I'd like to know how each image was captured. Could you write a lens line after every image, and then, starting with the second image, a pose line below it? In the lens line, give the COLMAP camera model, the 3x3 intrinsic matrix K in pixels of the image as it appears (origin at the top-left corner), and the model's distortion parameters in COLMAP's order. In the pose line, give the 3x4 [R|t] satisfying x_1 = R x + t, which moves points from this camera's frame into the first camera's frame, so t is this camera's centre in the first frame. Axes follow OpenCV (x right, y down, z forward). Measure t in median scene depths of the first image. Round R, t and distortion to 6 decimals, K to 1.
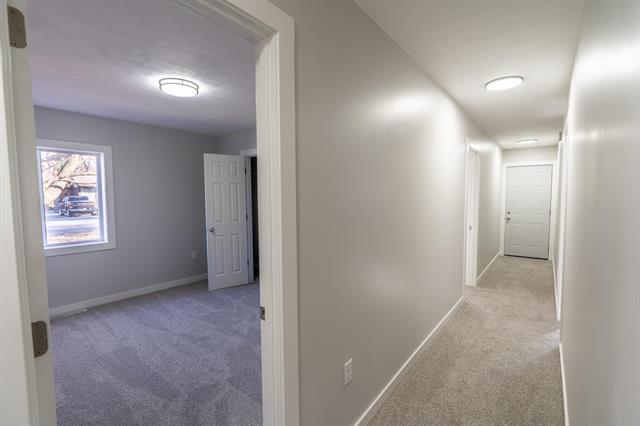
lens RADIAL K [[292.4, 0, 319.4], [0, 292.4, 212.7], [0, 0, 1]] dist [0.002277, 0.001137]
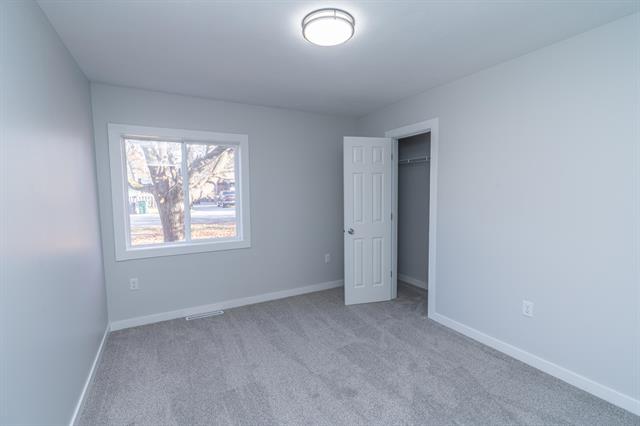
lens RADIAL K [[292.4, 0, 317.5], [0, 292.4, 210.1], [0, 0, 1]] dist [0.002277, 0.001137]
pose [[0.920712, 0.023176, -0.389554, -0.143485], [-0.018706, 0.999709, 0.015264, -0.010938], [0.389794, -0.006767, 0.920877, 0.229785]]
